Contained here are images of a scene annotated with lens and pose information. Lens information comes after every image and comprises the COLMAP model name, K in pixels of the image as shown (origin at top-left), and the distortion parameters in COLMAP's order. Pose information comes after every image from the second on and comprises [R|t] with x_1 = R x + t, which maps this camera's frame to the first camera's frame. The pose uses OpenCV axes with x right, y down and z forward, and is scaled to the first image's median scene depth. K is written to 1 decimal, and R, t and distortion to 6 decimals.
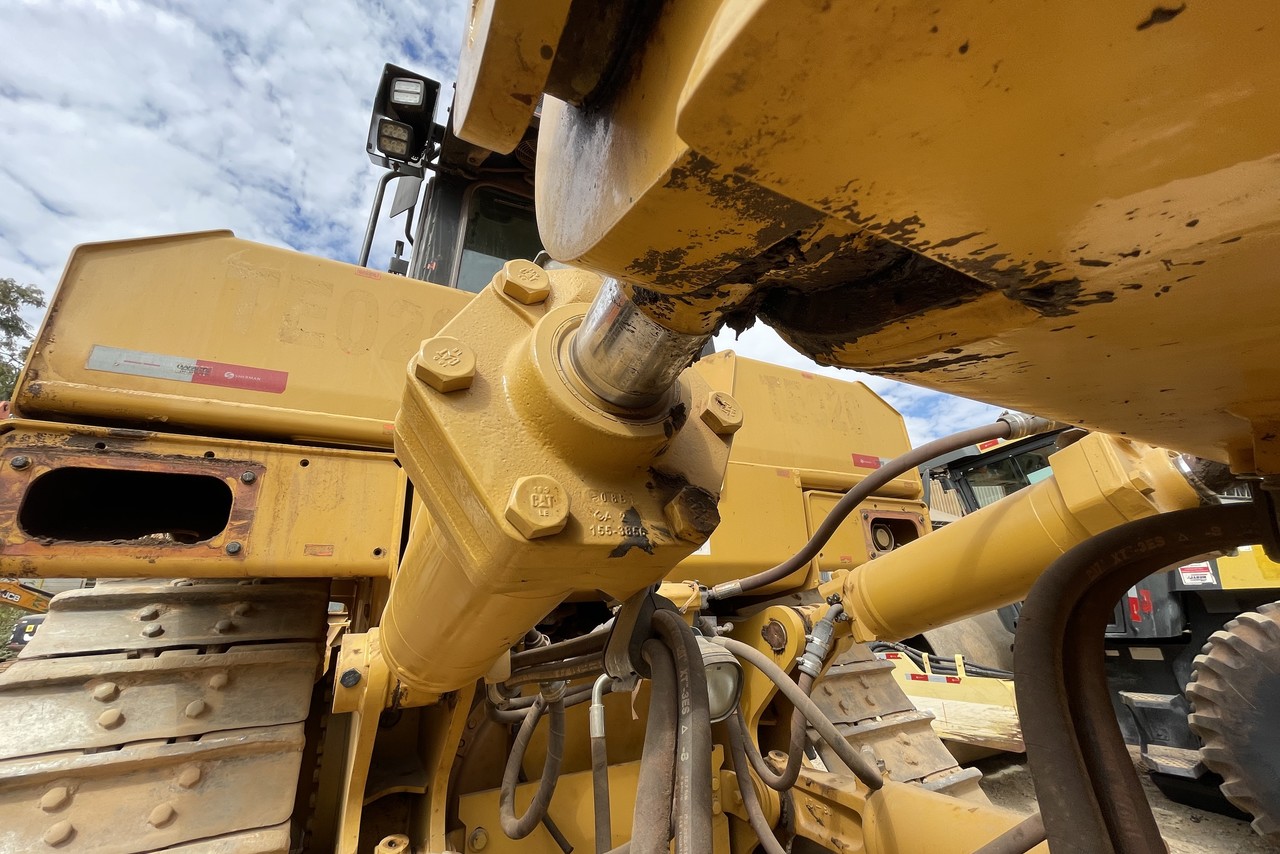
lens RADIAL K [[511.8, 0, 638.3], [0, 511.8, 429.6], [0, 0, 1]] dist [-0.005933, 0.001018]
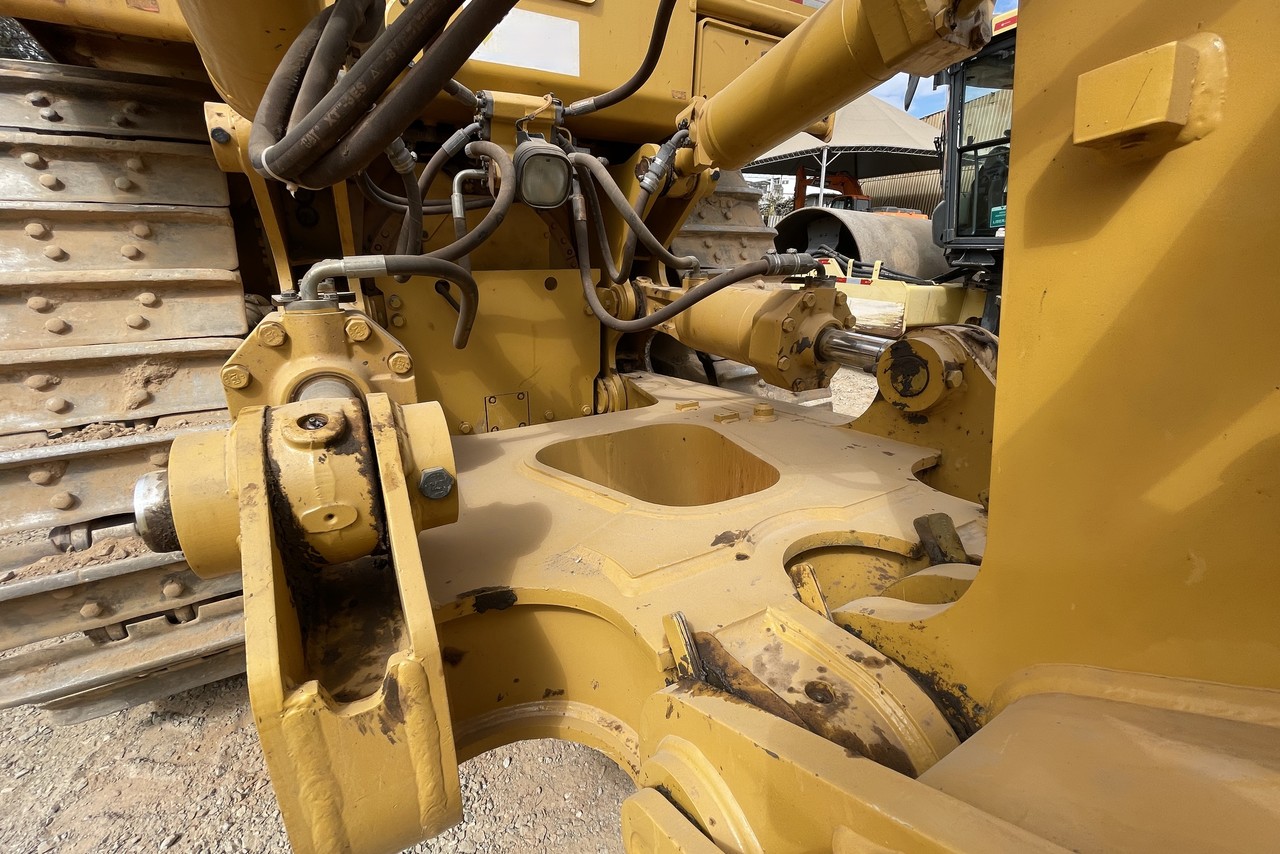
lens RADIAL K [[511.8, 0, 640.1], [0, 511.8, 426.4], [0, 0, 1]] dist [-0.005933, 0.001018]
pose [[0.998245, 0.048979, 0.033284, 0.286830], [-0.058958, 0.769434, 0.635999, 0.140263], [0.005541, -0.636845, 0.770972, -0.239862]]
